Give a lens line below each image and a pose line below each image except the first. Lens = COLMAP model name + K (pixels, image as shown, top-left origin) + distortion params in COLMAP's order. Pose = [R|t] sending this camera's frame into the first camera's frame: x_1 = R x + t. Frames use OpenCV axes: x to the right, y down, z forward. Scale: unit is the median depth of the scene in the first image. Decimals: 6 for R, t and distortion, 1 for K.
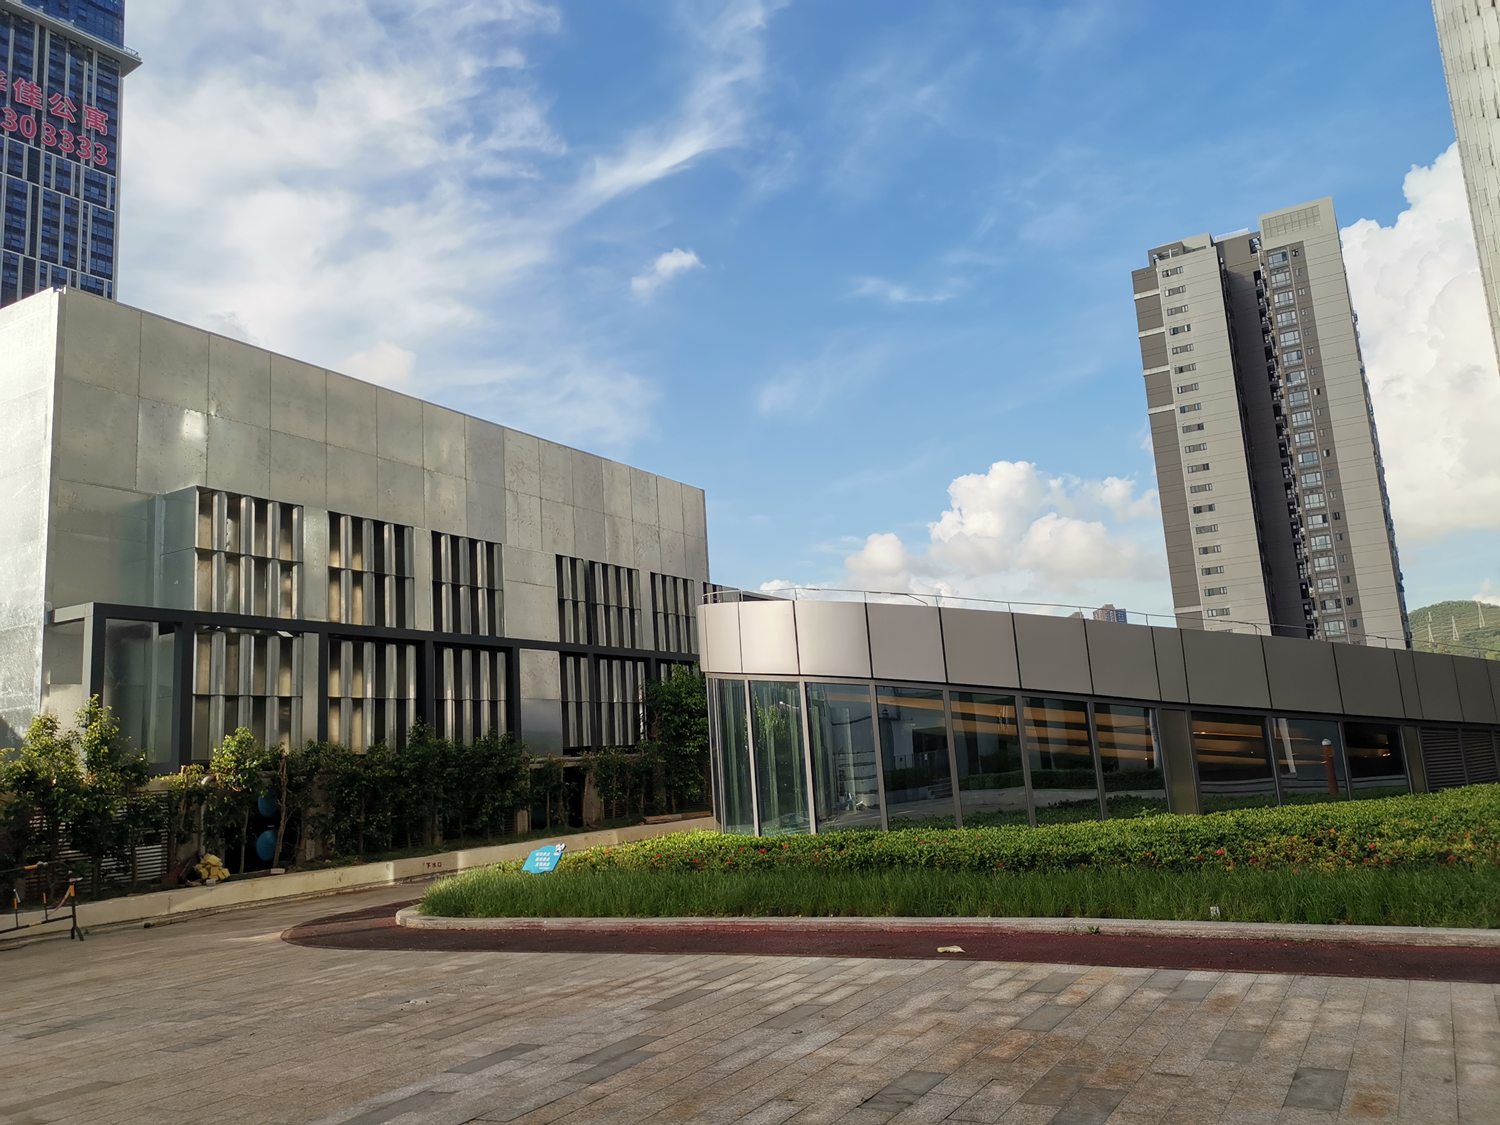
lens RADIAL K [[1151.8, 0, 747.9], [0, 1151.8, 562.0], [0, 0, 1]] dist [0.065991, -0.033542]
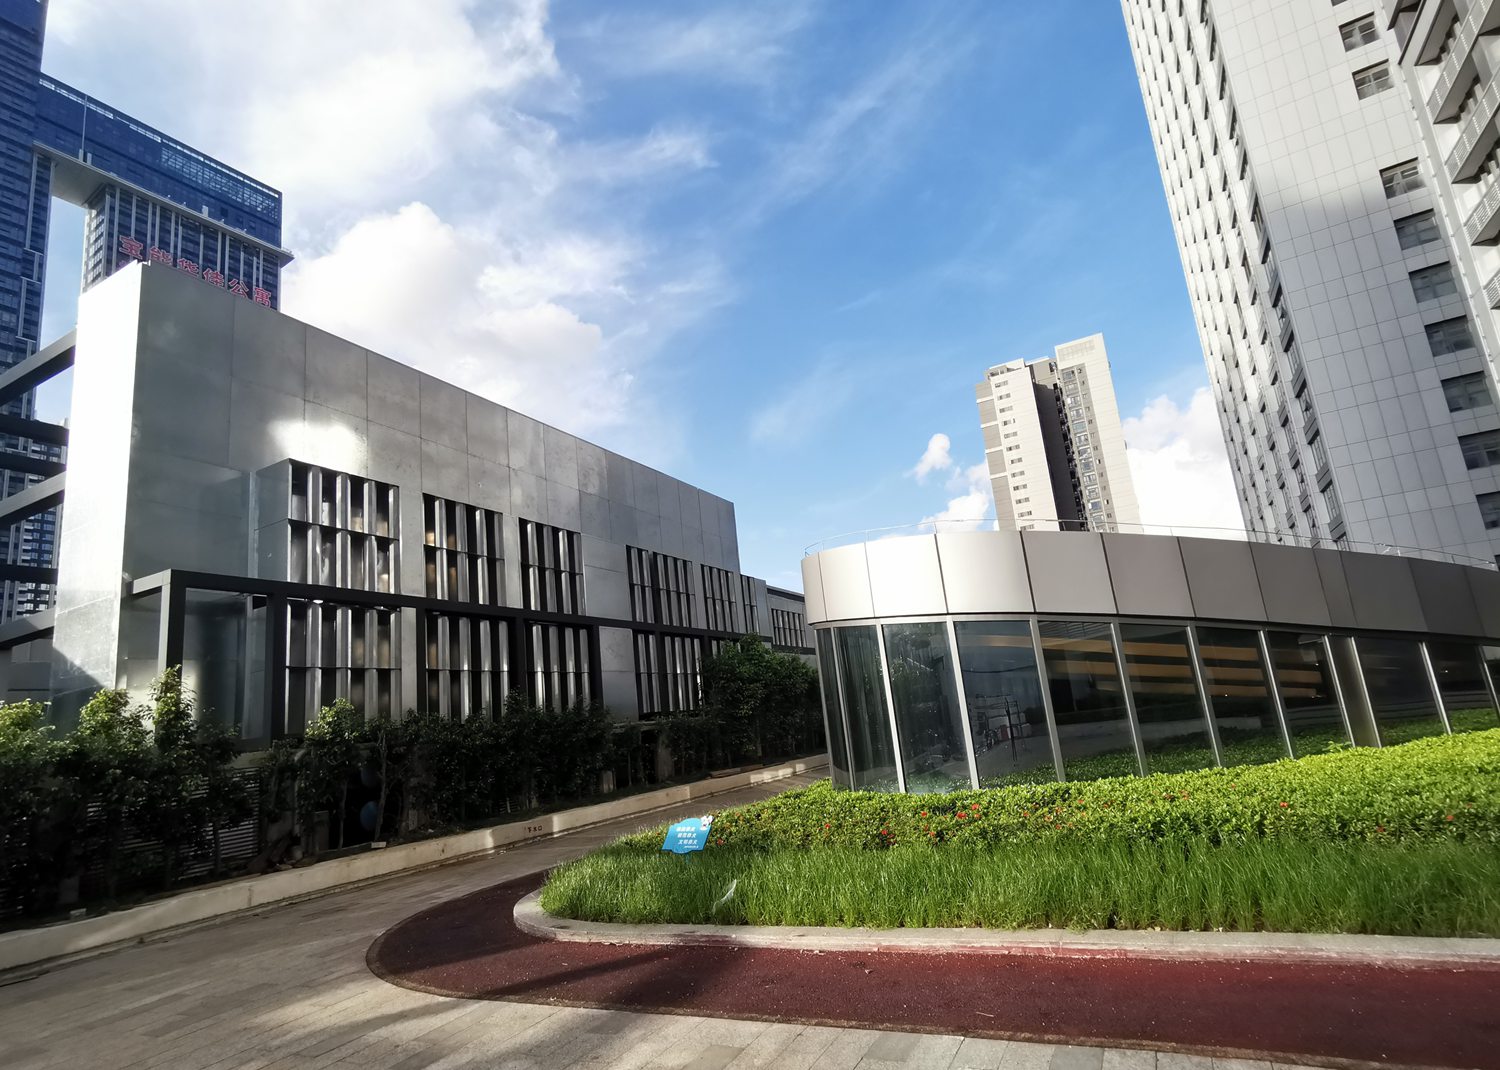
lens RADIAL K [[738.8, 0, 735.3], [0, 738.8, 578.4], [0, 0, 1]] dist [0.008789, 0.003887]
pose [[0.998504, -0.031693, 0.044558, -0.105005], [0.032918, 0.999092, -0.027039, 0.057551], [-0.043660, 0.028465, 0.998641, 0.302898]]
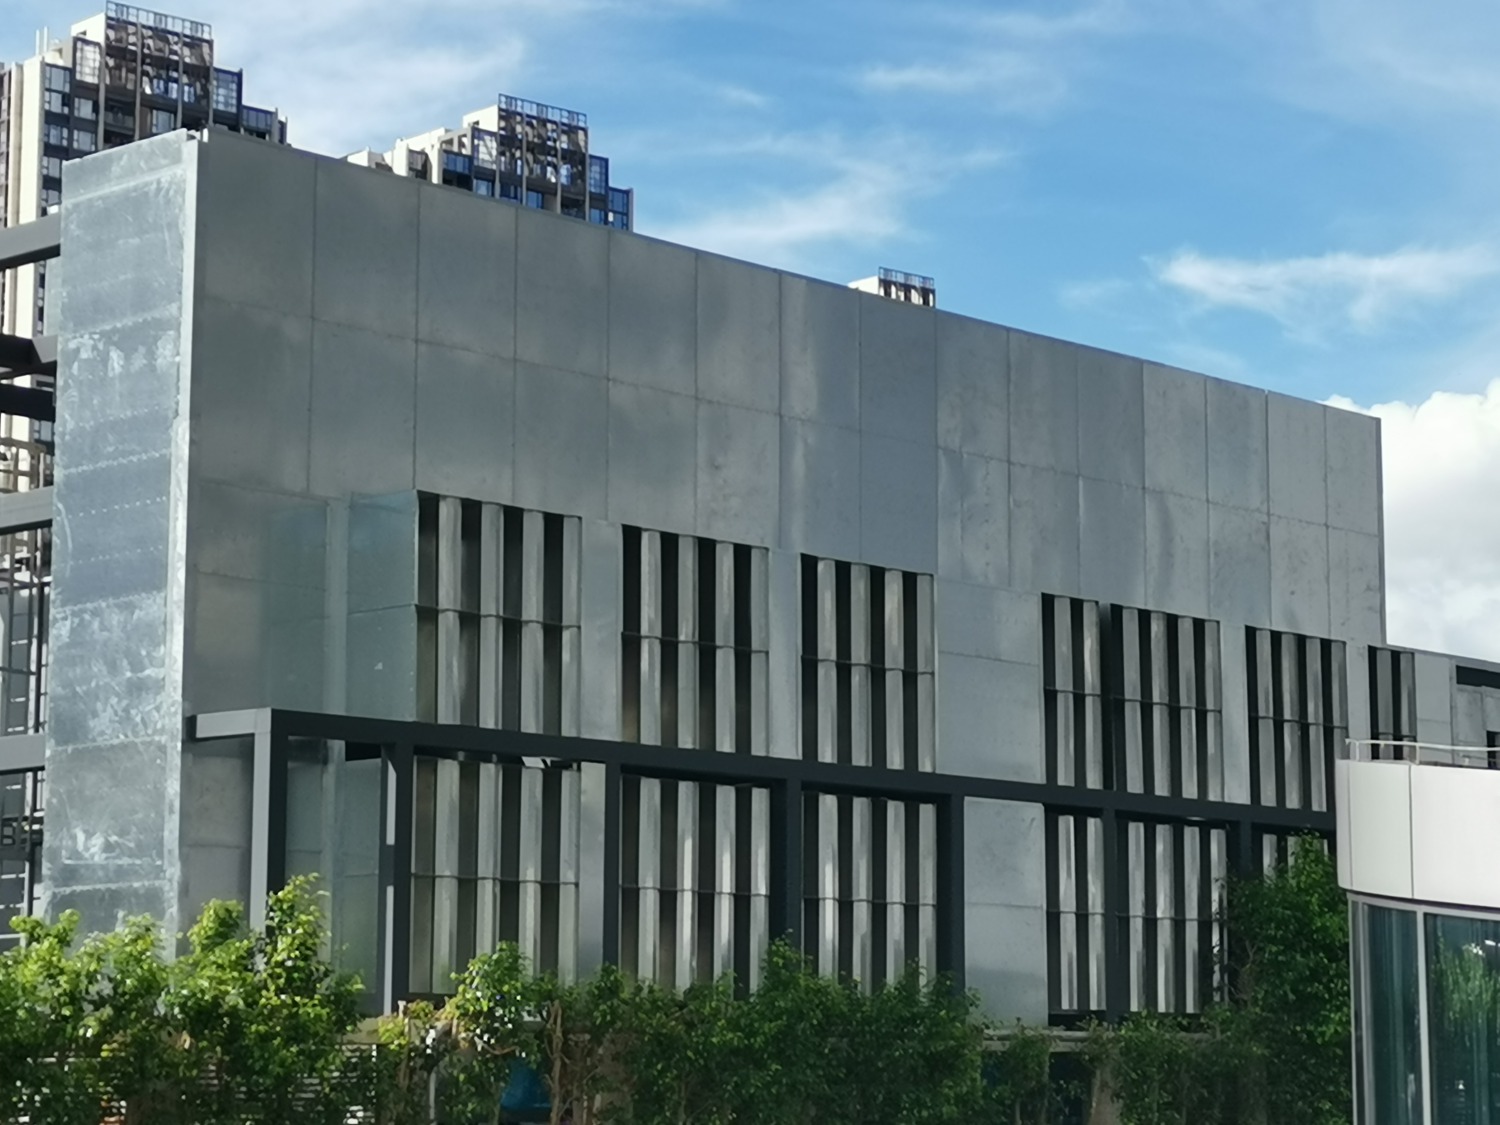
lens RADIAL K [[4037.4, 0, 754.0], [0, 4037.4, 550.0], [0, 0, 1]] dist [0.242323, 0.000000]
pose [[0.979020, 0.033524, -0.200987, 0.053268], [-0.024541, 0.998592, 0.047021, -0.112223], [0.202280, -0.041102, 0.978465, -0.701941]]
